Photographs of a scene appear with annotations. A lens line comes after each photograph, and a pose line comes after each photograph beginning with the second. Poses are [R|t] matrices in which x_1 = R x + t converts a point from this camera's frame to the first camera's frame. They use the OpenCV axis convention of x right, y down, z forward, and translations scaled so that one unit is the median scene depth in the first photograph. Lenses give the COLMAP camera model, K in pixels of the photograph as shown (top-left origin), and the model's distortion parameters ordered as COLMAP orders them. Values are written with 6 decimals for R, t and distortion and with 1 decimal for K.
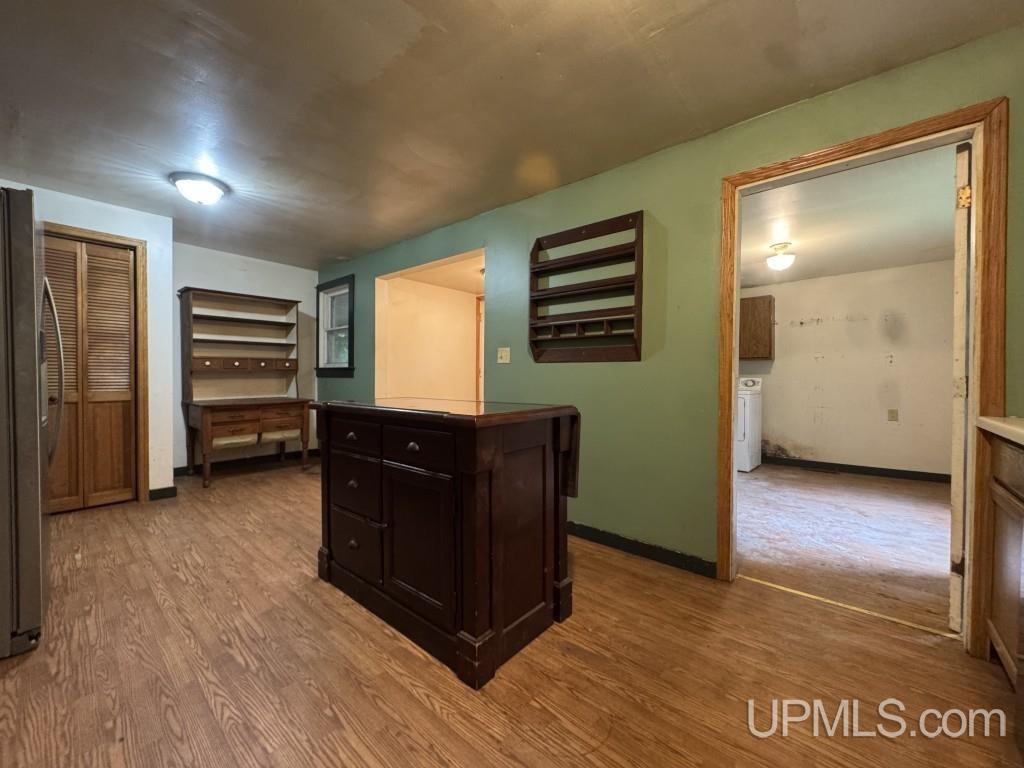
lens RADIAL K [[409.5, 0, 494.7], [0, 409.5, 381.9], [0, 0, 1]] dist [-0.003382, 0.003308]
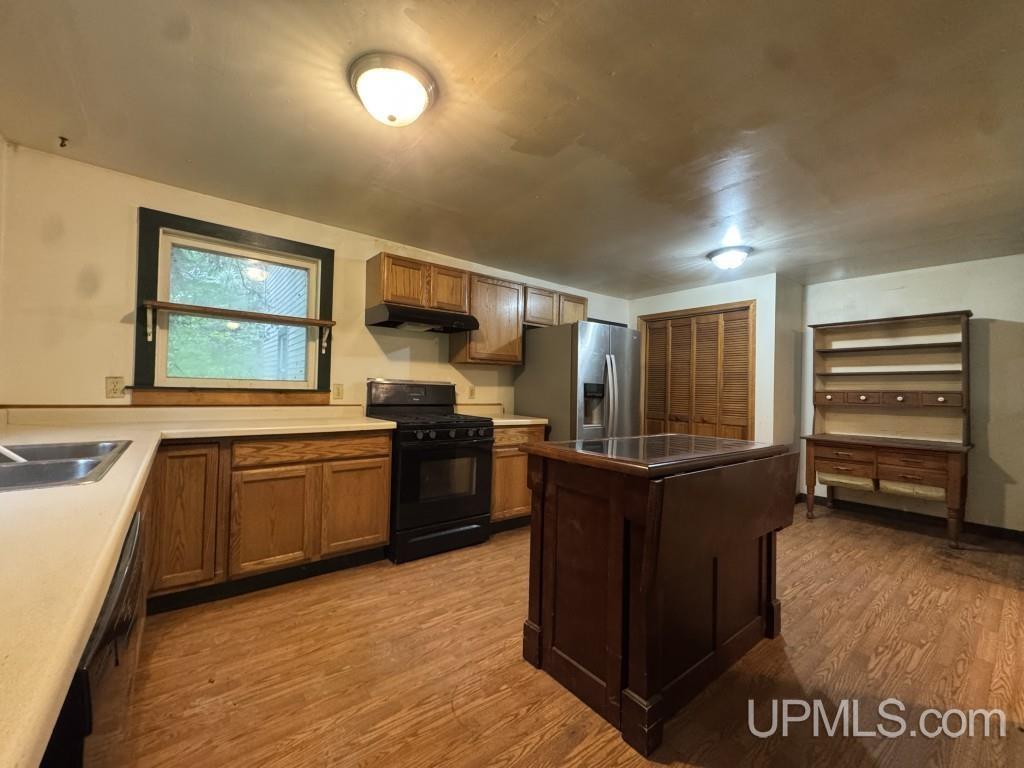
lens RADIAL K [[410.8, 0, 500.4], [0, 410.8, 387.6], [0, 0, 1]] dist [-0.004012, -0.000277]
pose [[-0.179521, -0.008198, -0.983720, 0.531016], [-0.042841, 0.999082, -0.000508, -0.041741], [0.982821, 0.042052, -0.179707, 0.475171]]
